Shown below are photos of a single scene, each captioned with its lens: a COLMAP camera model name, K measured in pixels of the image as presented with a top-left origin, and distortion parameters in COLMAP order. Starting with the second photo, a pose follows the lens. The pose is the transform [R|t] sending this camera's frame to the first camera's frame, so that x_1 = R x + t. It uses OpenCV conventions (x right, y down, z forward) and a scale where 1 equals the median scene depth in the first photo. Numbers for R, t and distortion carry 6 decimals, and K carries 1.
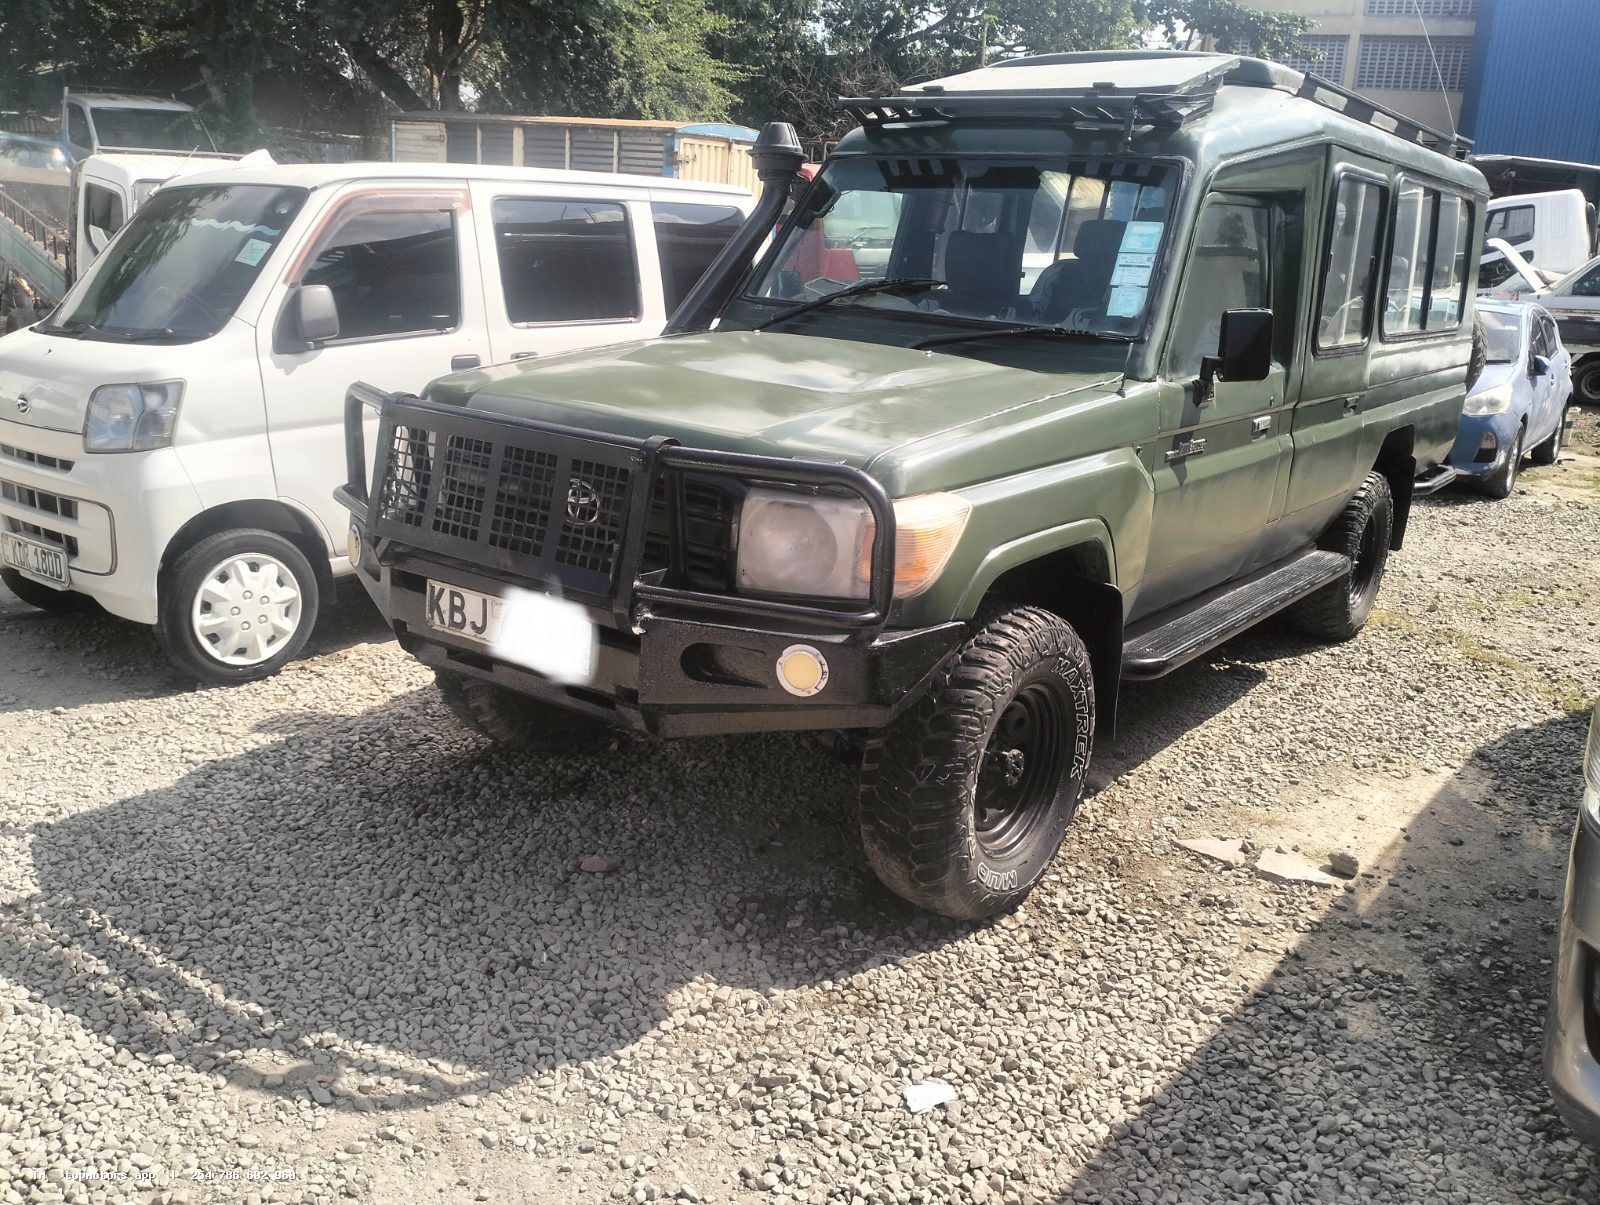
lens RADIAL K [[1297.6, 0, 801.7], [0, 1297.6, 607.9], [0, 0, 1]] dist [0.059239, -0.133628]
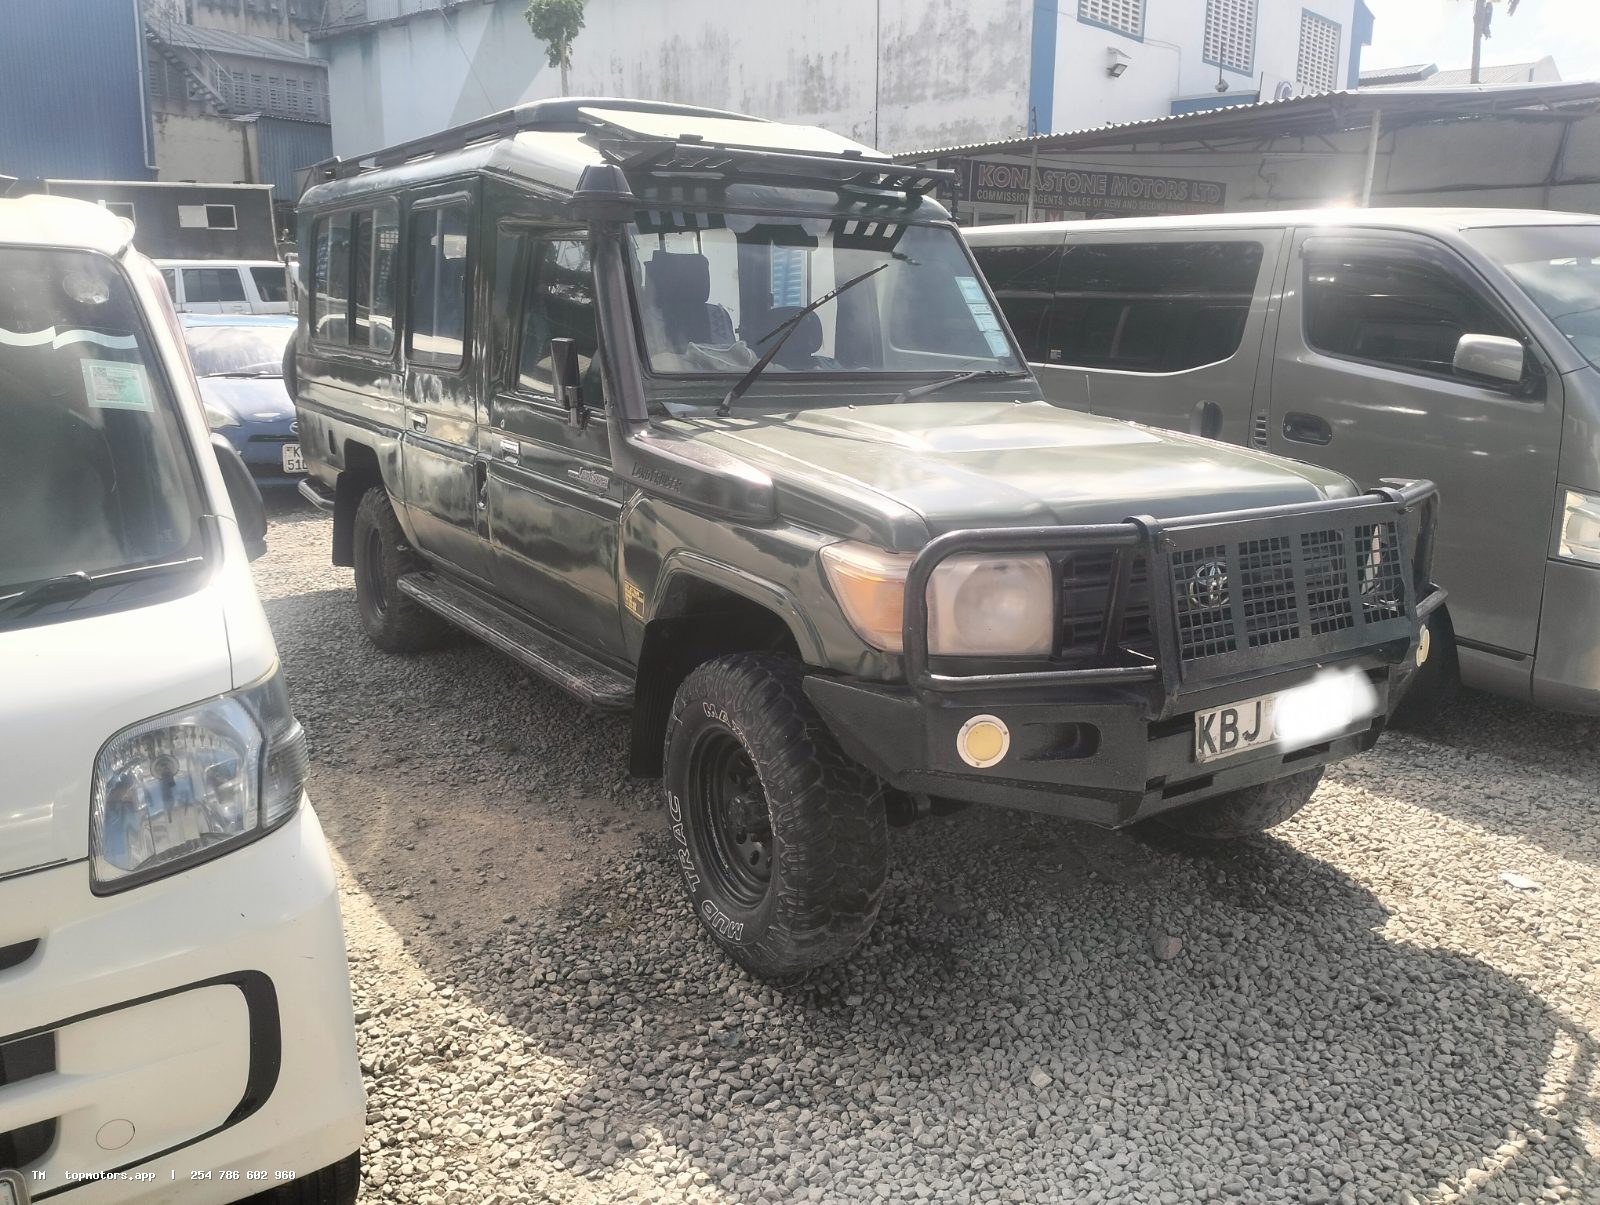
lens RADIAL K [[1304.9, 0, 811.5], [0, 1304.9, 612.5], [0, 0, 1]] dist [0.050188, -0.120537]
pose [[0.351252, -0.261601, 0.898992, -1.058659], [0.257261, 0.950183, 0.175981, -0.282922], [-0.900244, 0.169462, 0.401053, 0.791285]]
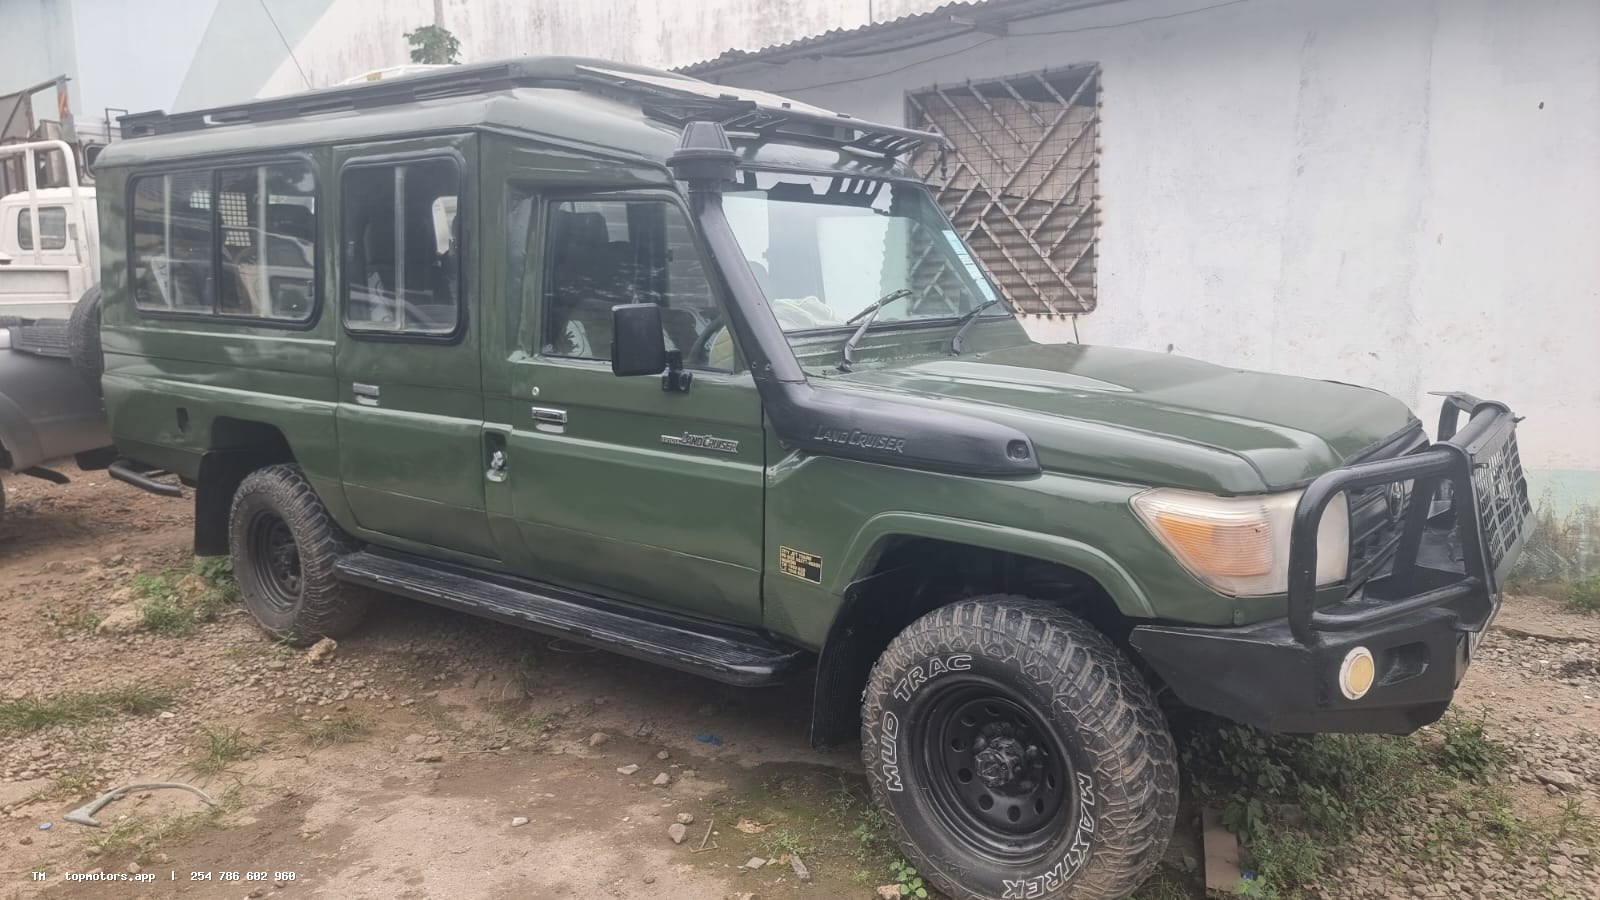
lens RADIAL K [[1140.1, 0, 813.1], [0, 1140.1, 456.1], [0, 0, 1]] dist [0.070065, -0.064809]
pose [[0.002533, -0.229749, 0.973247, -1.004823], [0.276612, 0.935436, 0.220103, -0.426182], [-0.960978, 0.268654, 0.065921, 1.278035]]
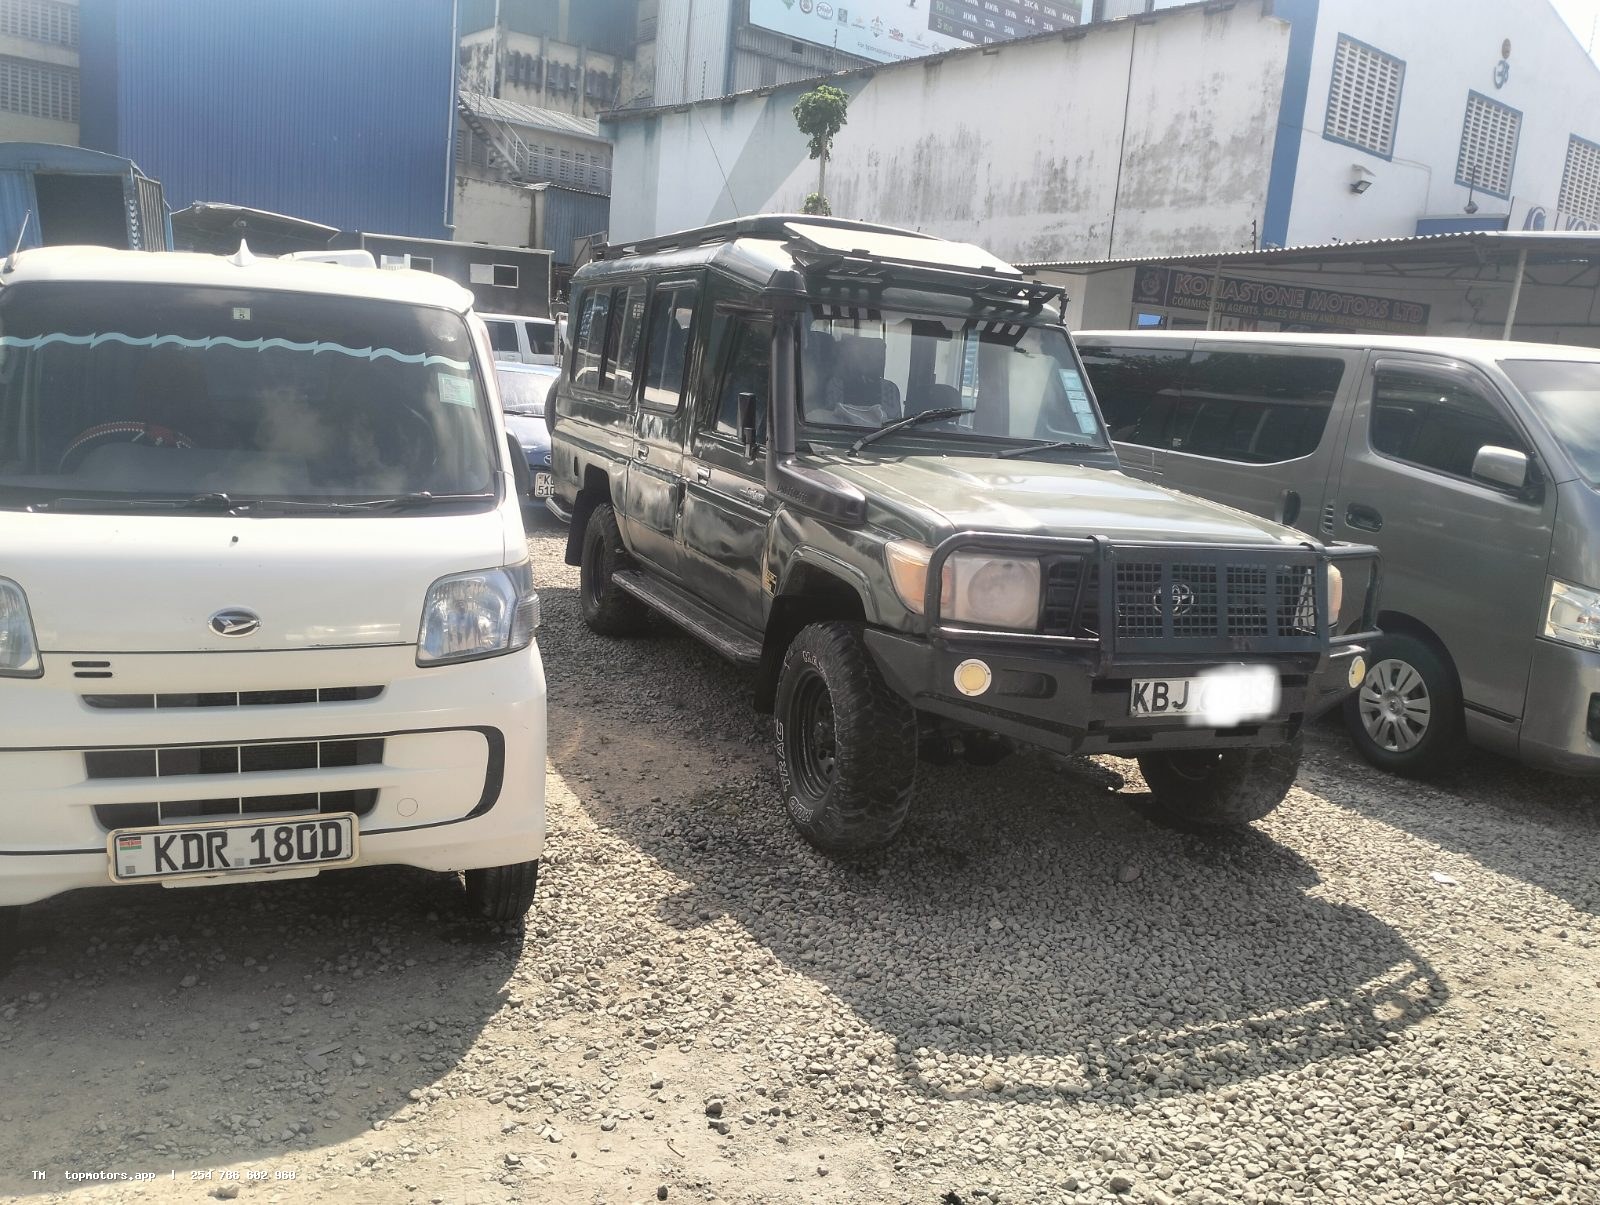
lens RADIAL K [[1286.7, 0, 803.8], [0, 1286.7, 607.5], [0, 0, 1]] dist [0.063375, -0.139107]
pose [[0.516882, -0.161868, 0.840614, -1.352001], [0.174109, 0.981314, 0.081903, -0.224913], [-0.838164, 0.104024, 0.535406, 0.541876]]
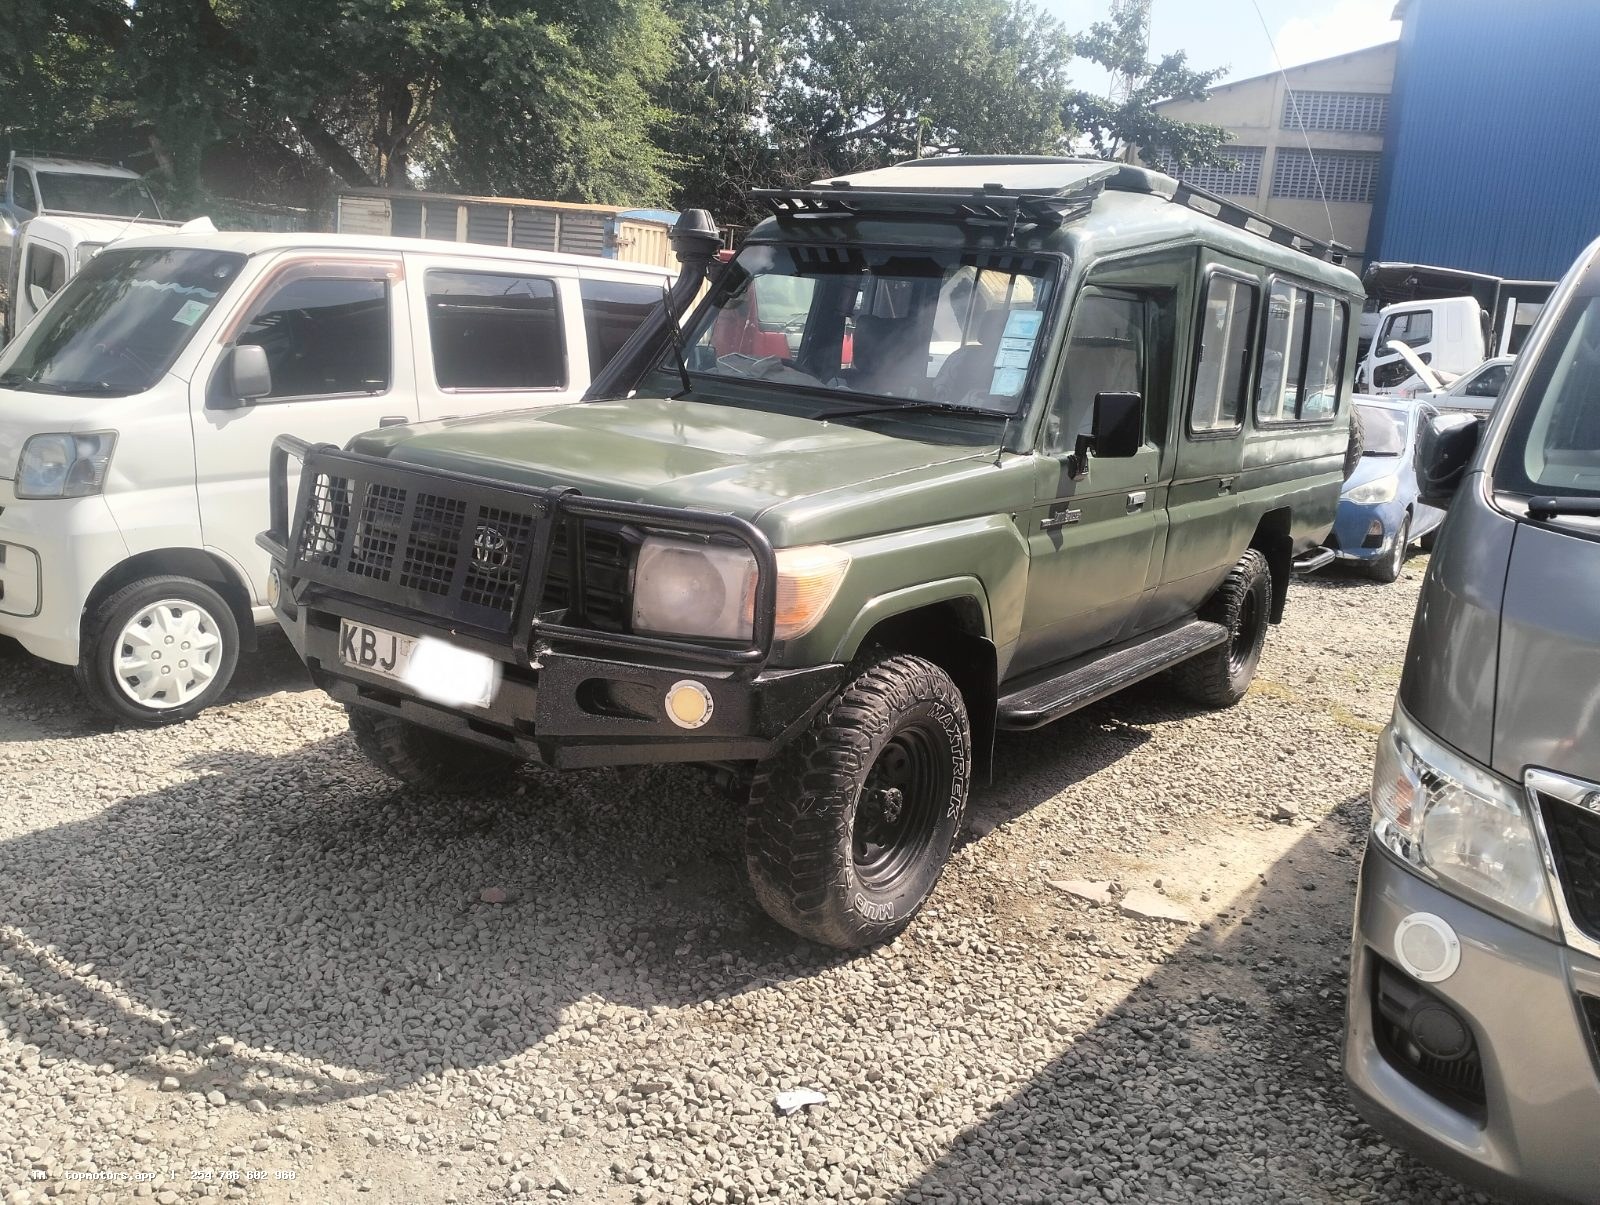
lens RADIAL K [[1286.7, 0, 803.8], [0, 1286.7, 607.5], [0, 0, 1]] dist [0.063375, -0.139107]
pose [[0.998527, 0.020173, 0.050374, 0.031761], [-0.017113, 0.998024, -0.060453, 0.024120], [-0.051494, 0.059502, 0.996899, -0.062153]]
